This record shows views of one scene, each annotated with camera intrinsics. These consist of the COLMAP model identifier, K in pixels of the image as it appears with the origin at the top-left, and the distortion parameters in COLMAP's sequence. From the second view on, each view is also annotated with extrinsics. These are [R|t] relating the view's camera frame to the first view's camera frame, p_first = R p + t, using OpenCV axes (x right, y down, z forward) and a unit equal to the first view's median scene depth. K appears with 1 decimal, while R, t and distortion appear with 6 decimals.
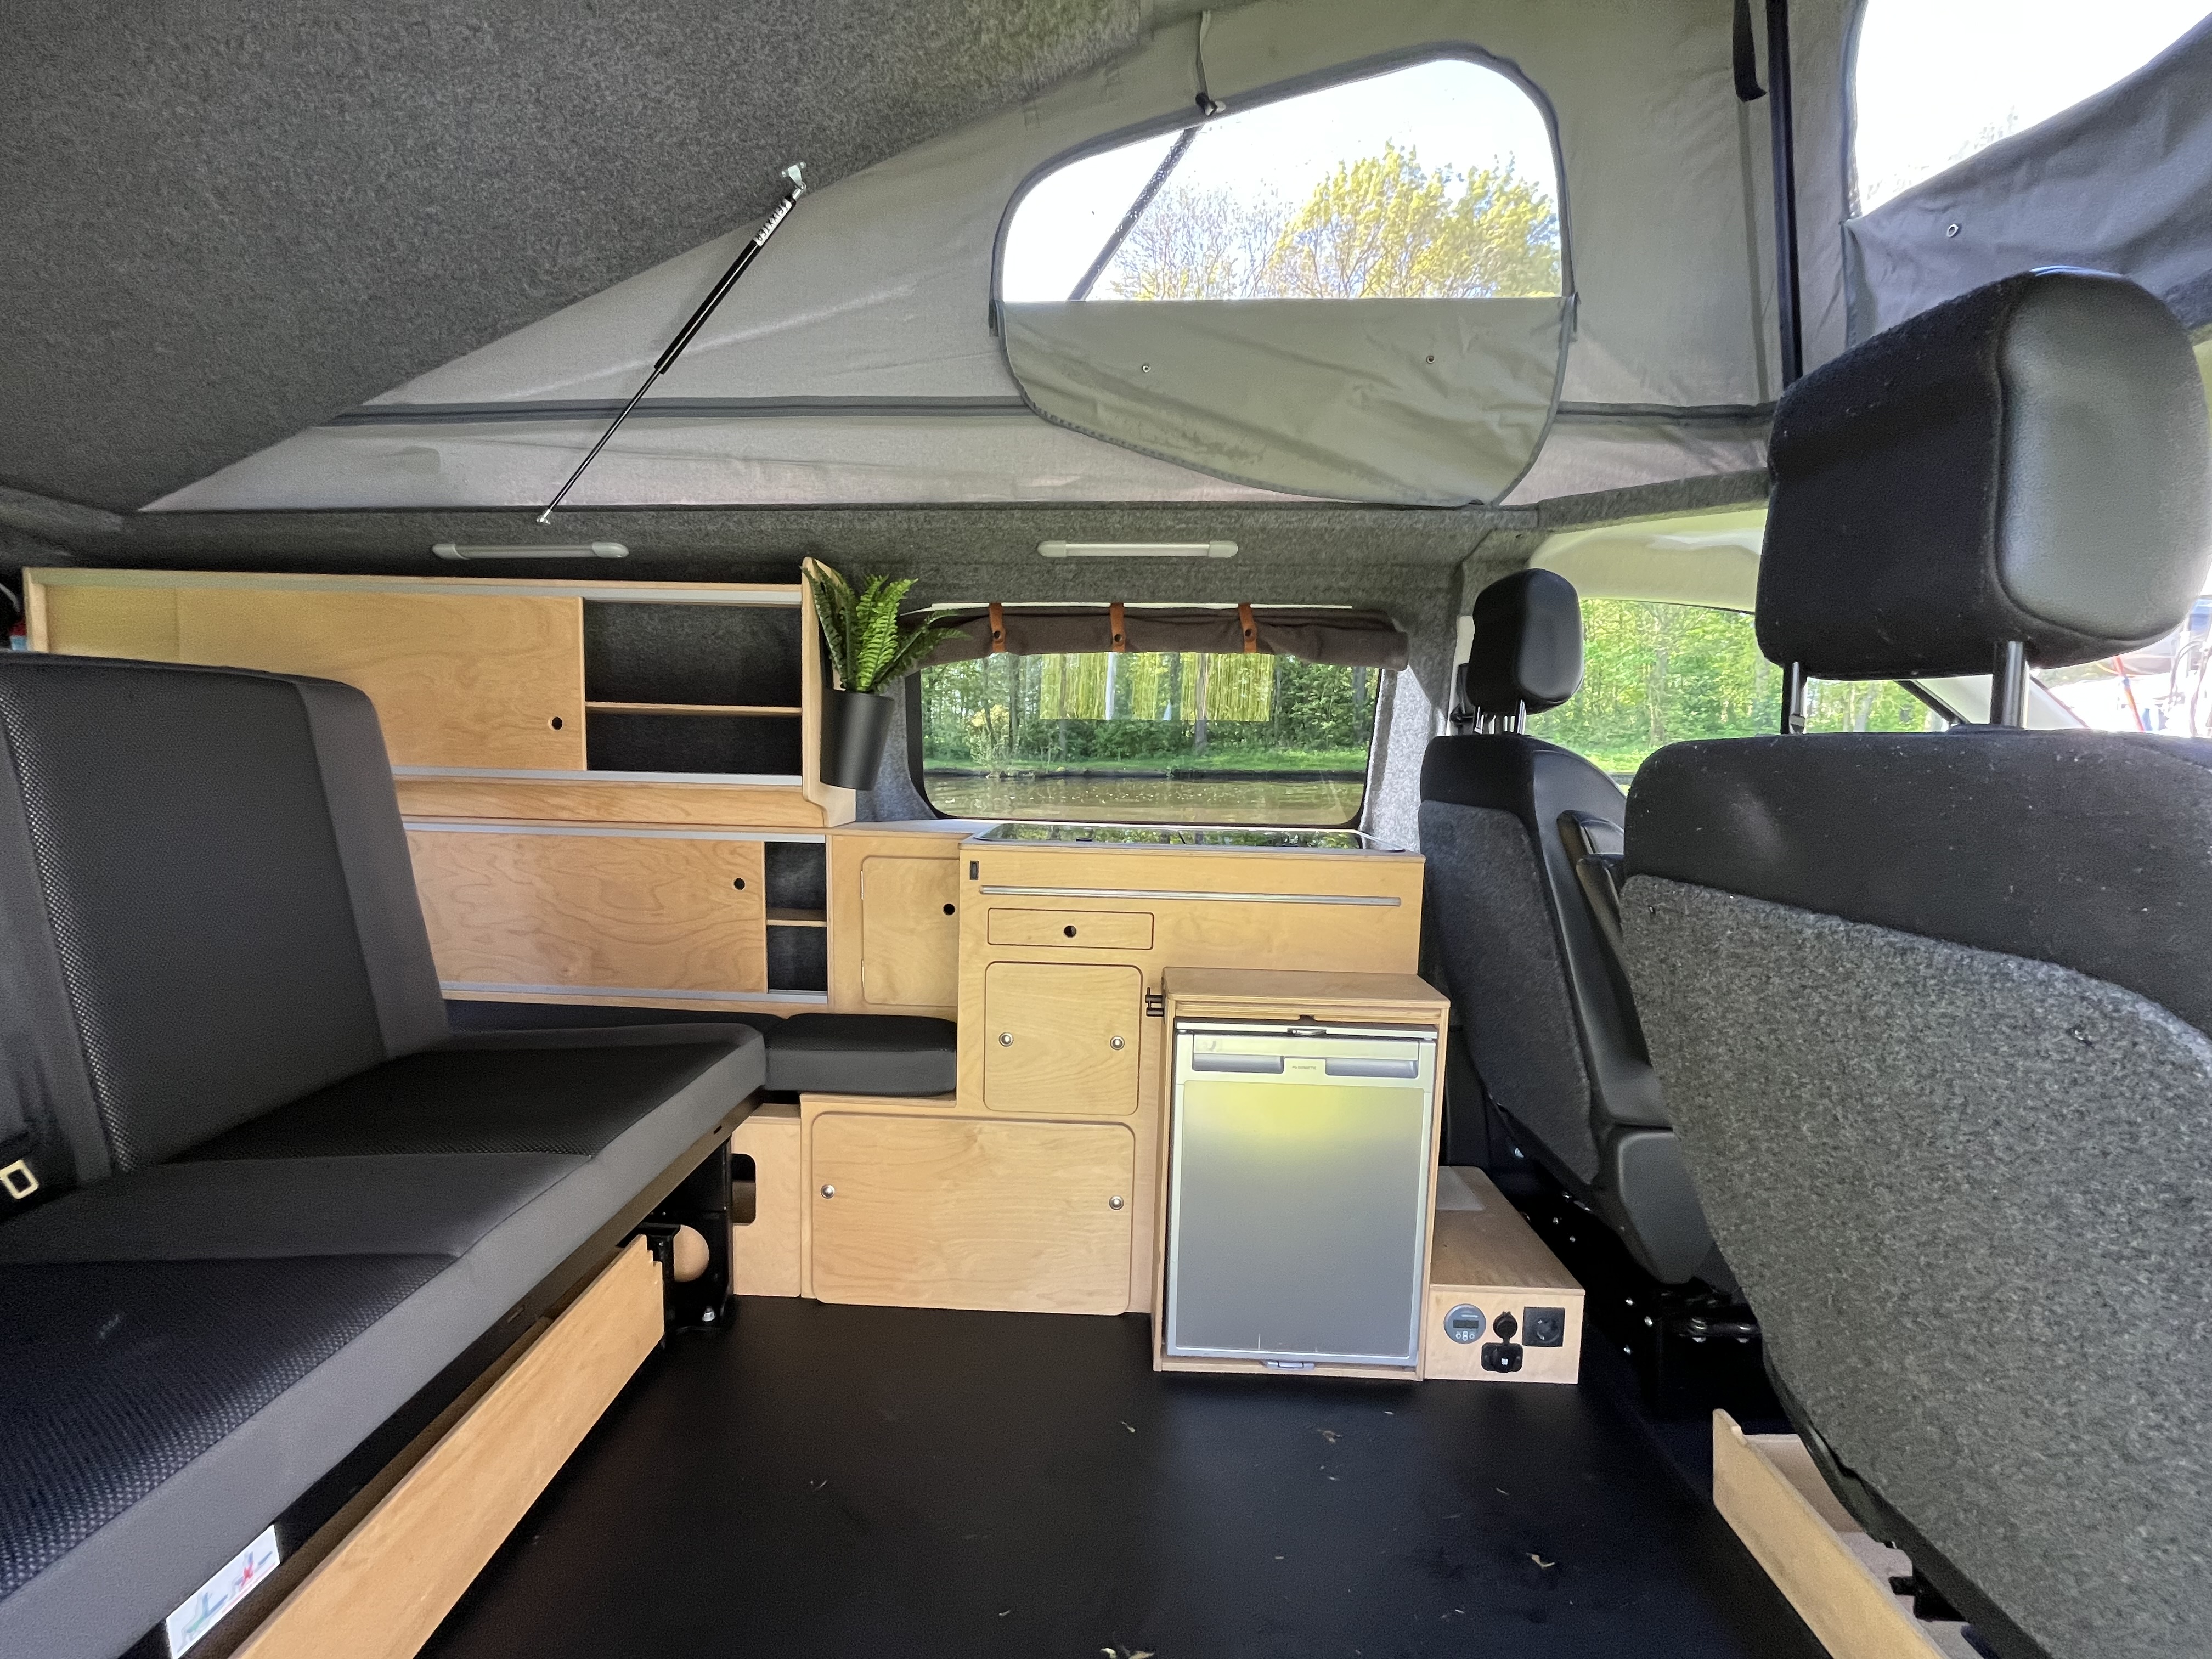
lens RADIAL K [[898.1, 0, 1096.0], [0, 898.1, 834.2], [0, 0, 1]] dist [-0.003202, 0.000182]
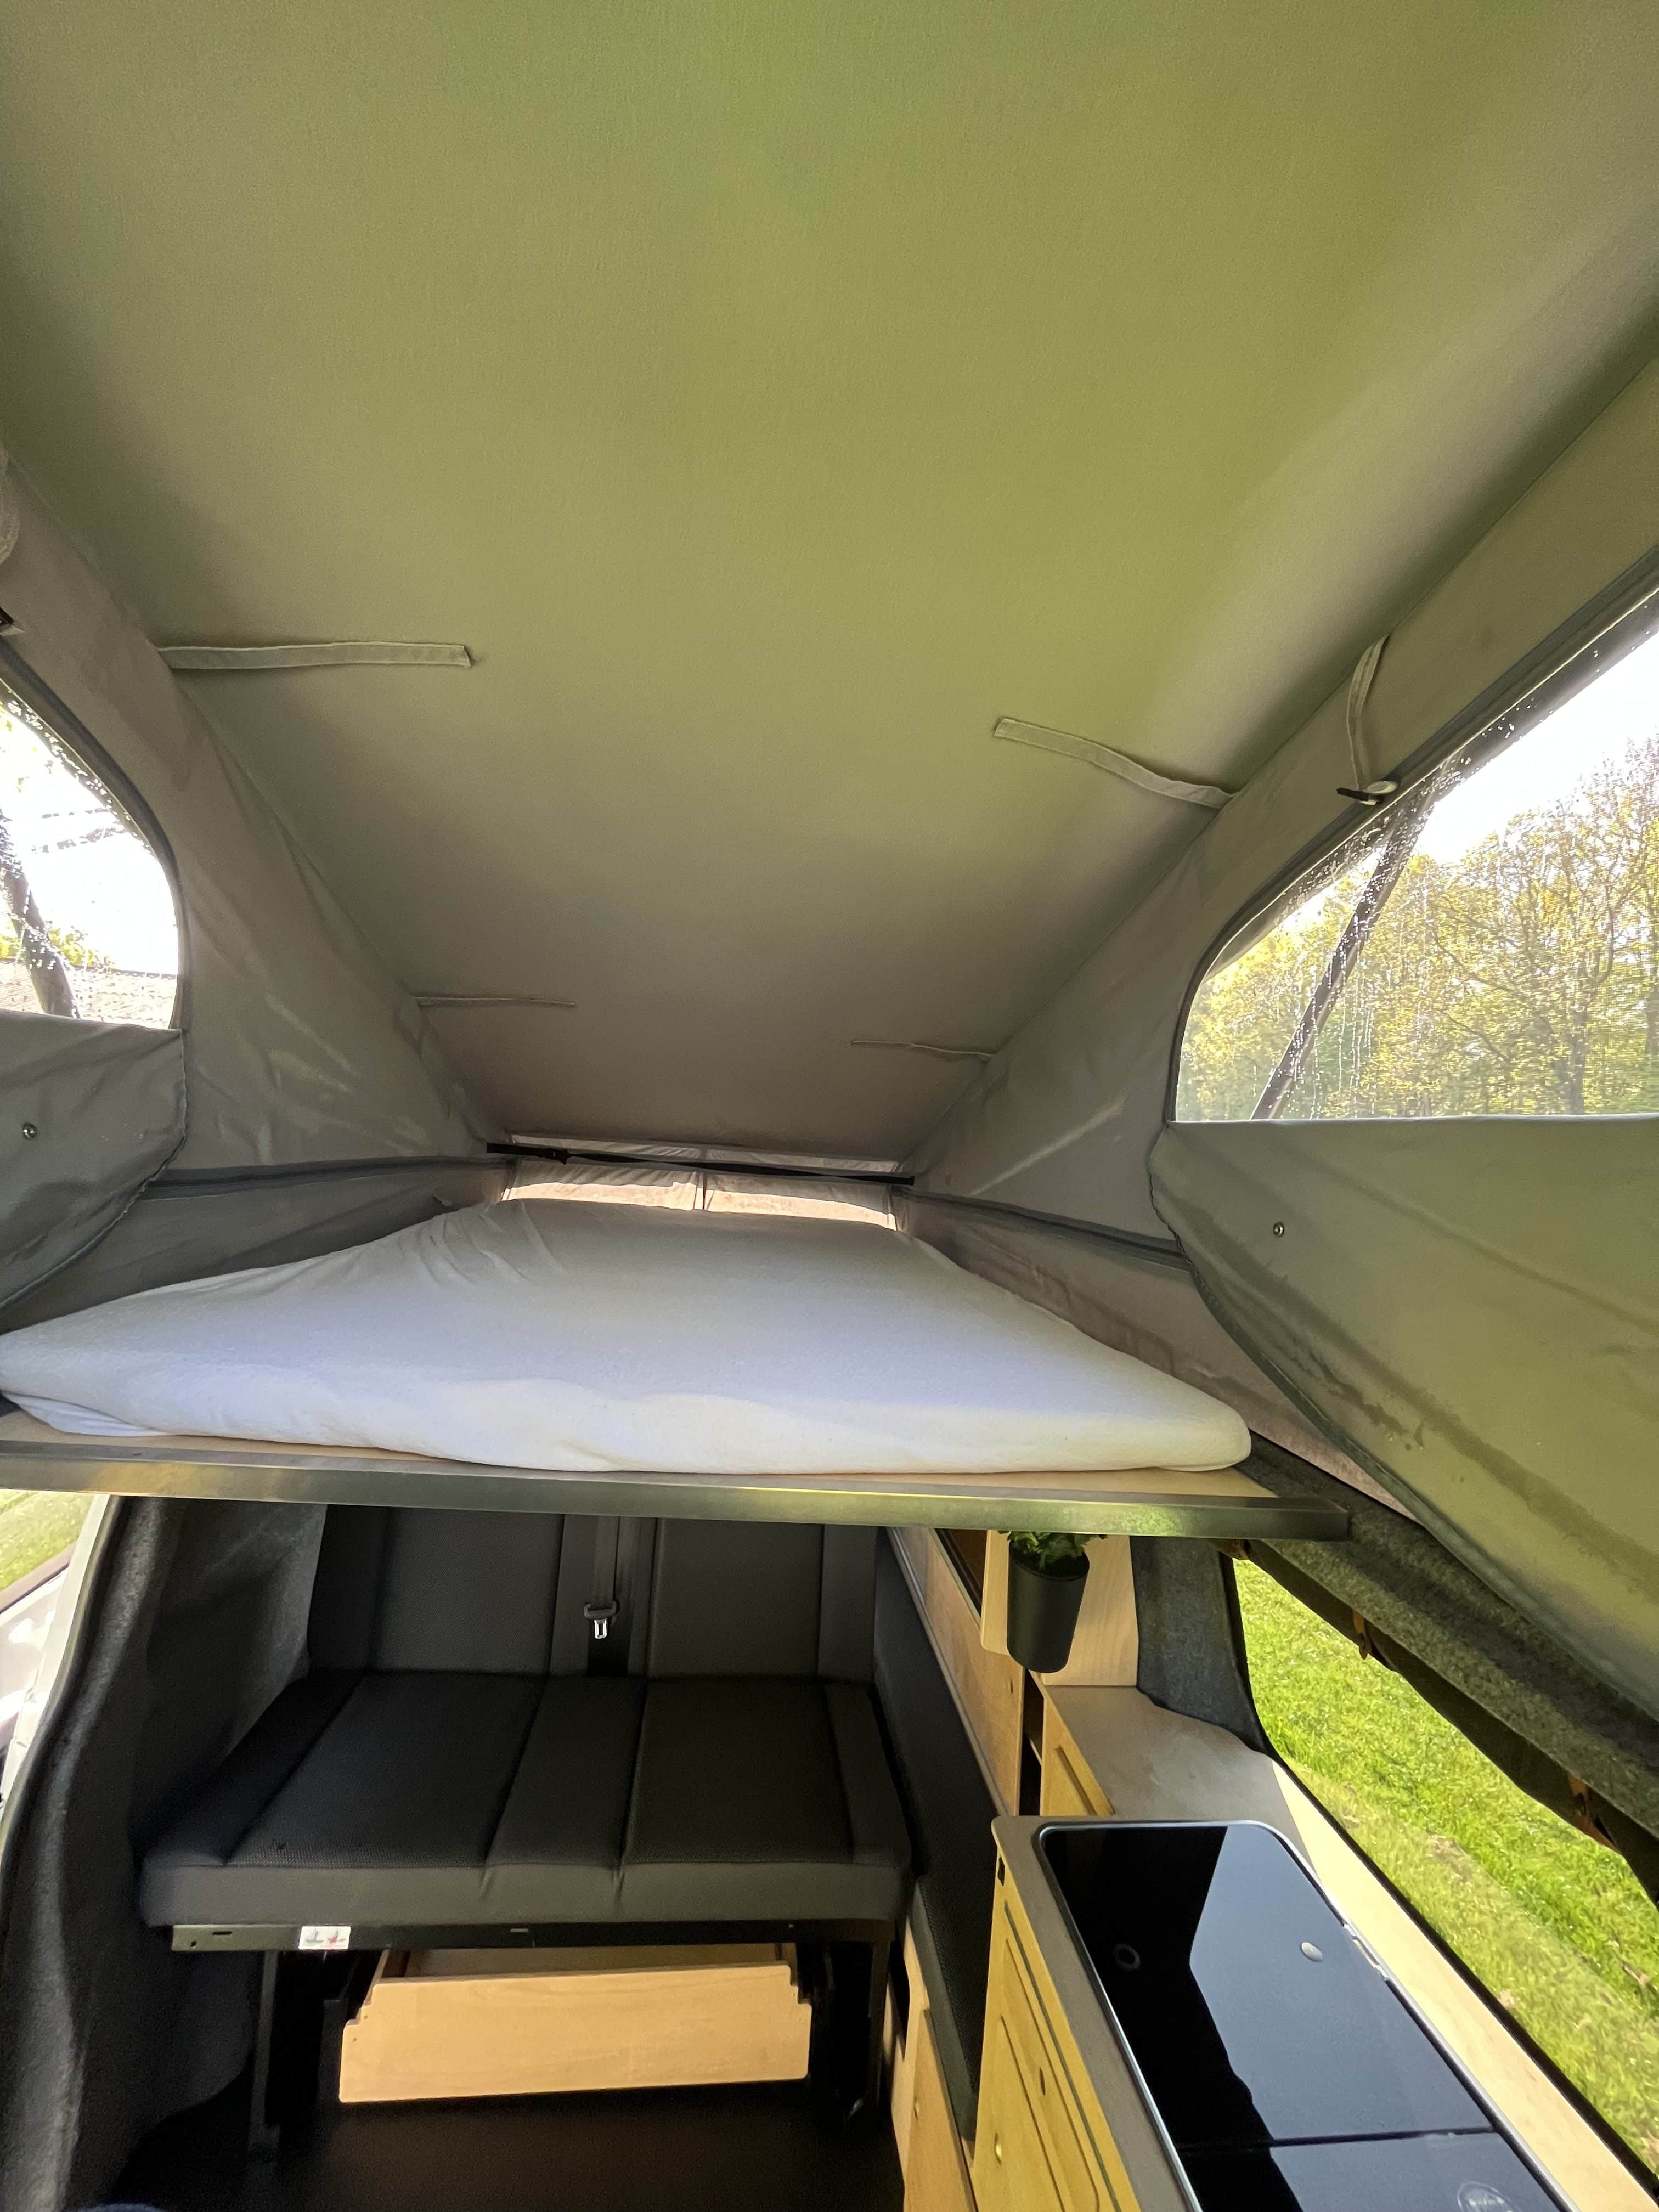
lens RADIAL K [[895.7, 0, 816.0], [0, 895.7, 1104.7], [0, 0, 1]] dist [-0.002191, -0.000257]
pose [[0.158014, -0.043305, -0.986487, 0.606868], [-0.168390, 0.983222, -0.070134, -0.511738], [0.972973, 0.177197, 0.148070, 0.598542]]
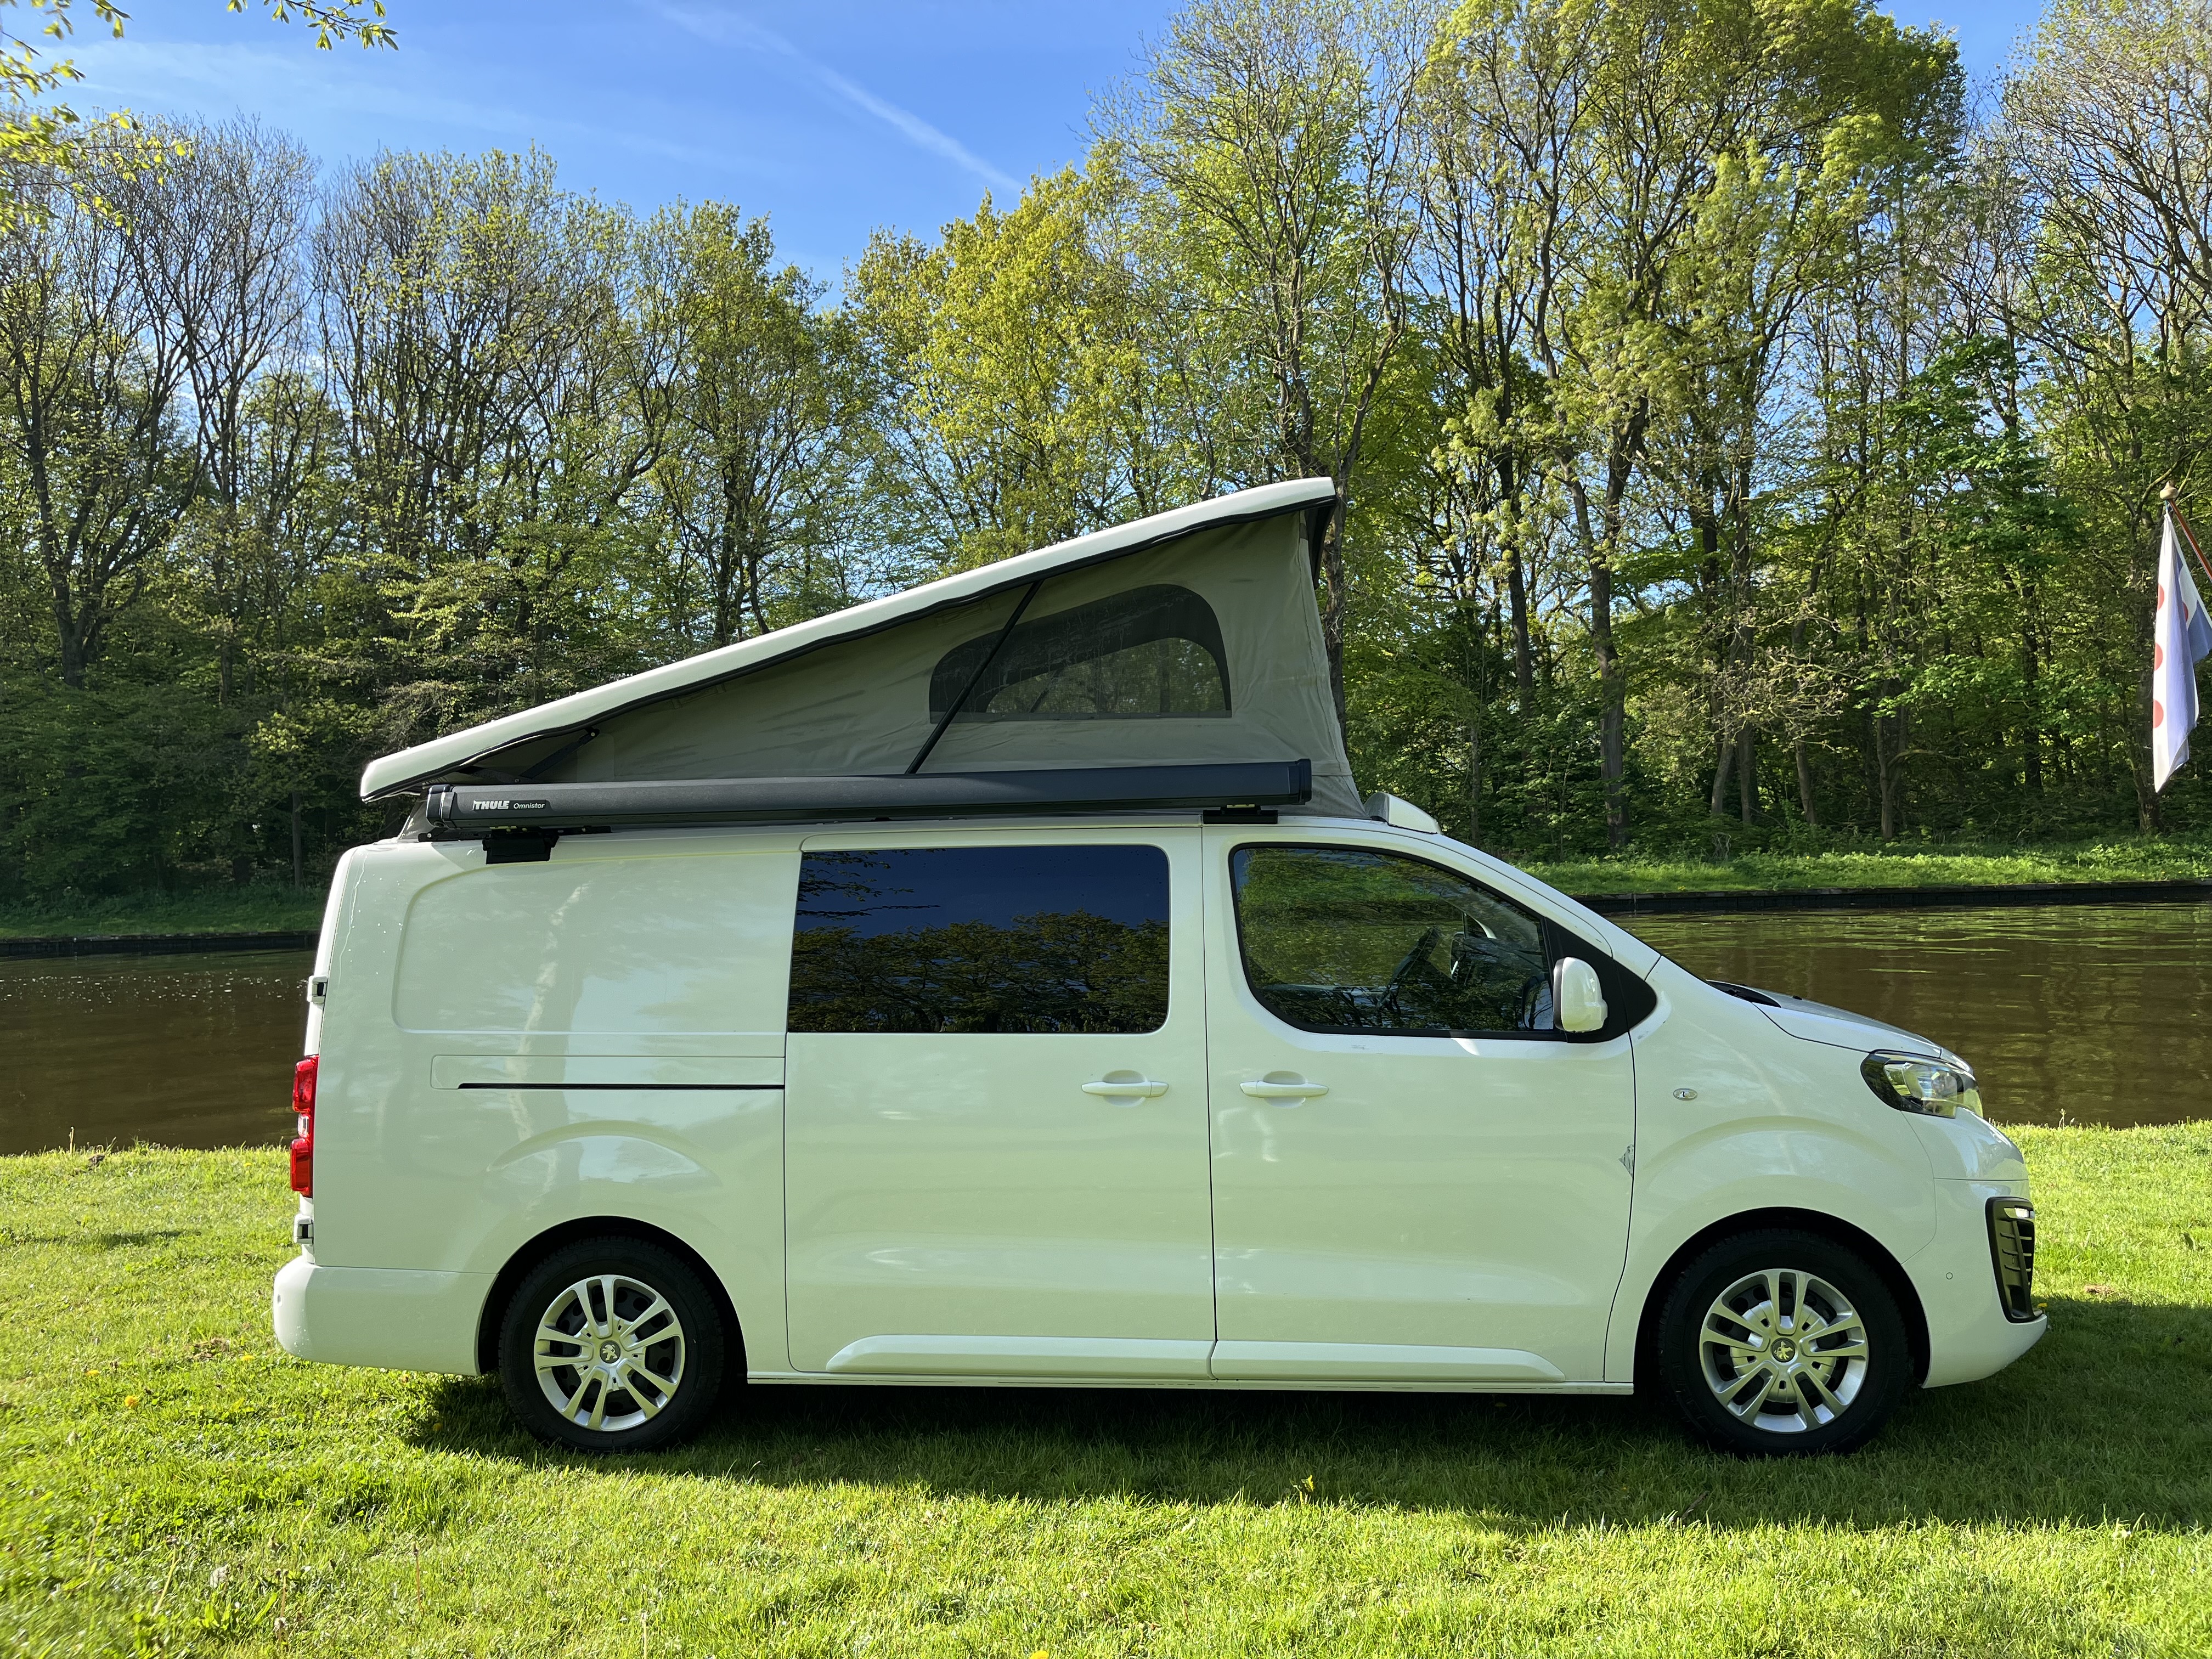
lens RADIAL K [[1691.3, 0, 1111.9], [0, 1691.3, 841.1], [0, 0, 1]] dist [0.058474, -0.079984]
pose [[0.998375, -0.033811, -0.045877, 0.414795], [0.028704, 0.993766, -0.107726, 0.119952], [0.049233, 0.106235, 0.993122, -3.222186]]
